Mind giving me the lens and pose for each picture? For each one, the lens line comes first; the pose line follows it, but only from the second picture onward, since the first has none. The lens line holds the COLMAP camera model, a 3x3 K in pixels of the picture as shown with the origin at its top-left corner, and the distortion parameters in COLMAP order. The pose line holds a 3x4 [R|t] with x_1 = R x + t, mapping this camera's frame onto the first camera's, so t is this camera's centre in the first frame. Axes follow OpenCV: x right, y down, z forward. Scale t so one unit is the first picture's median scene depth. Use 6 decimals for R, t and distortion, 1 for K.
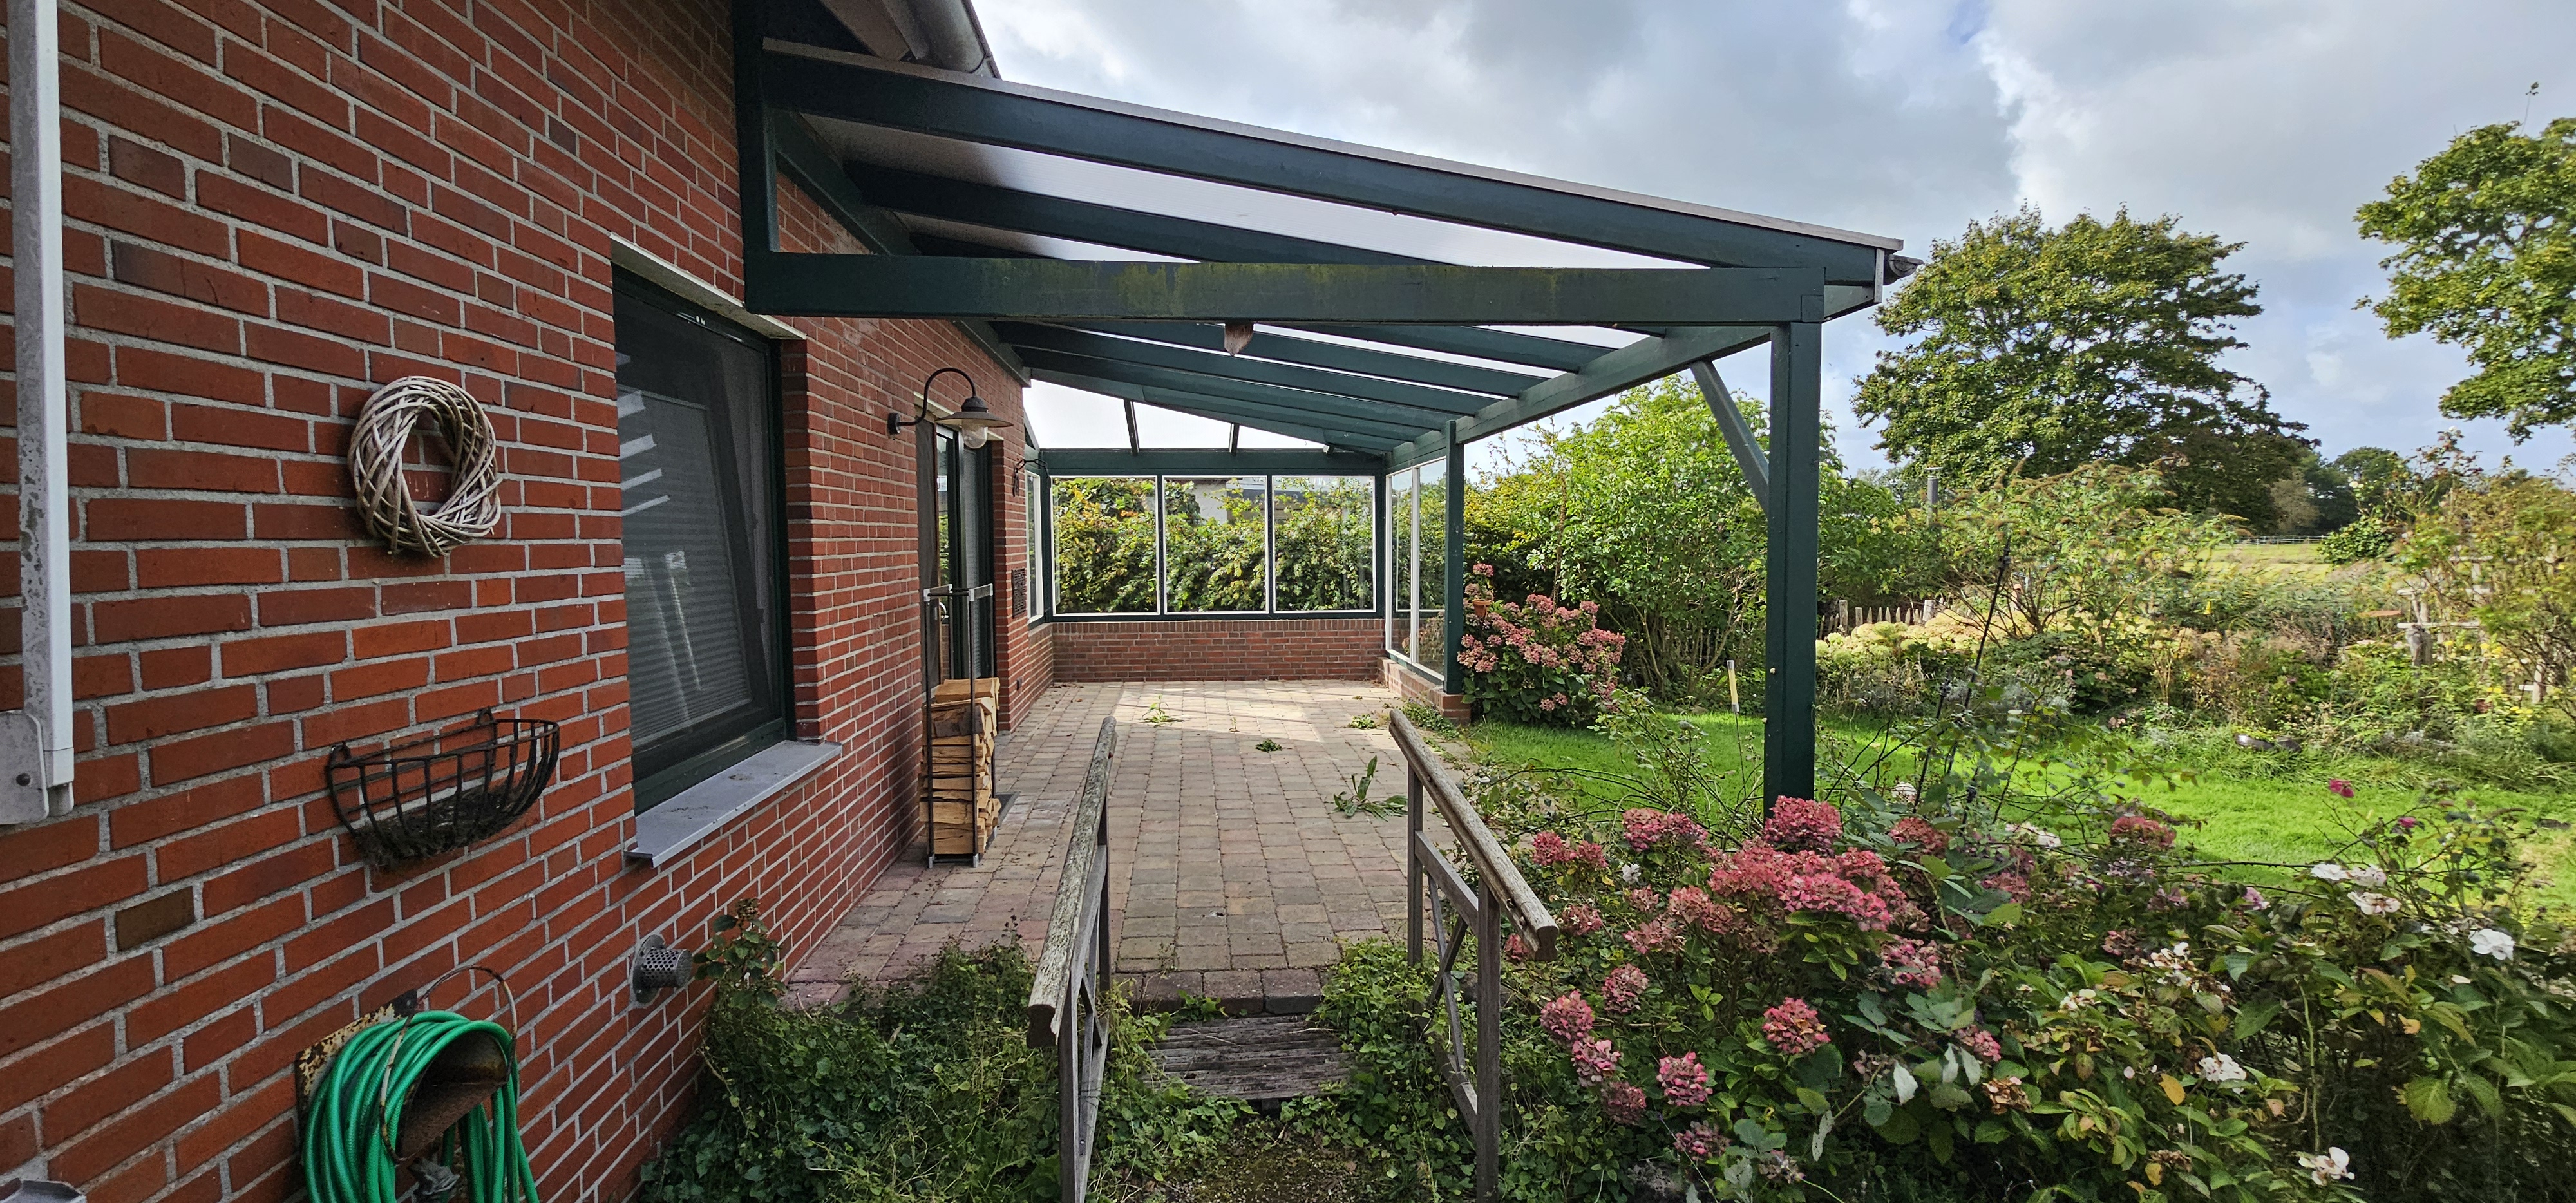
lens RADIAL K [[1053.5, 0, 1286.5], [0, 1053.5, 599.4], [0, 0, 1]] dist [0.001149, 0.000339]
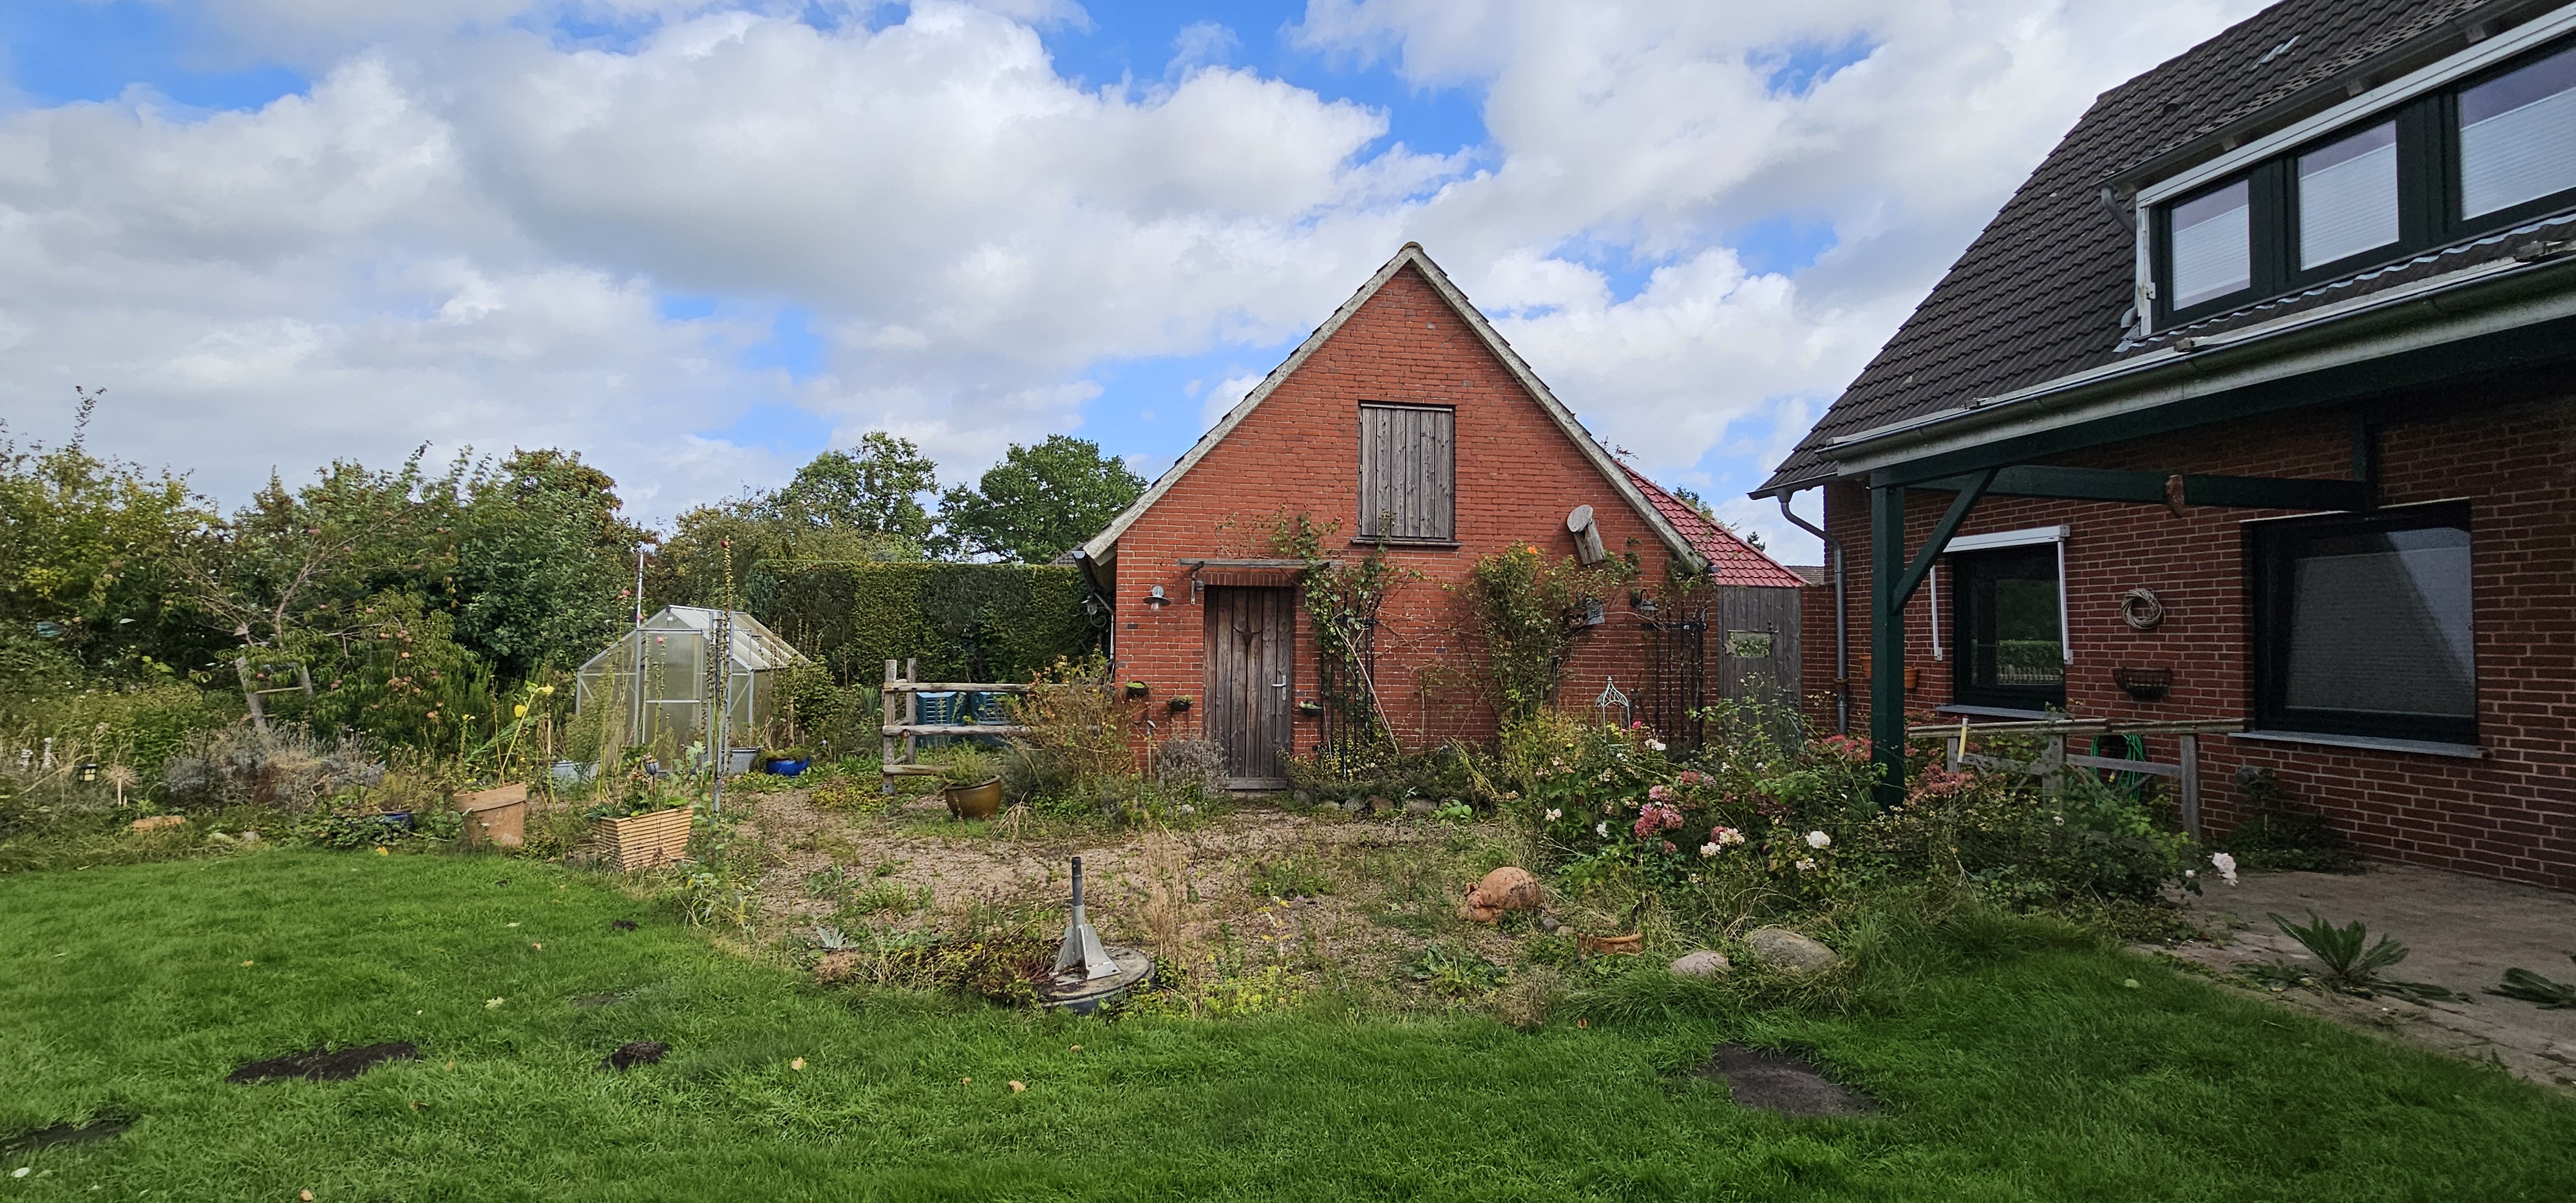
lens RADIAL K [[1053.5, 0, 1288.3], [0, 1053.5, 602.6], [0, 0, 1]] dist [0.001149, 0.000339]
pose [[-0.996966, -0.004614, -0.077696, 2.354407], [-0.006506, 0.999688, 0.024107, -0.177899], [0.077561, 0.024539, -0.996686, 3.915533]]
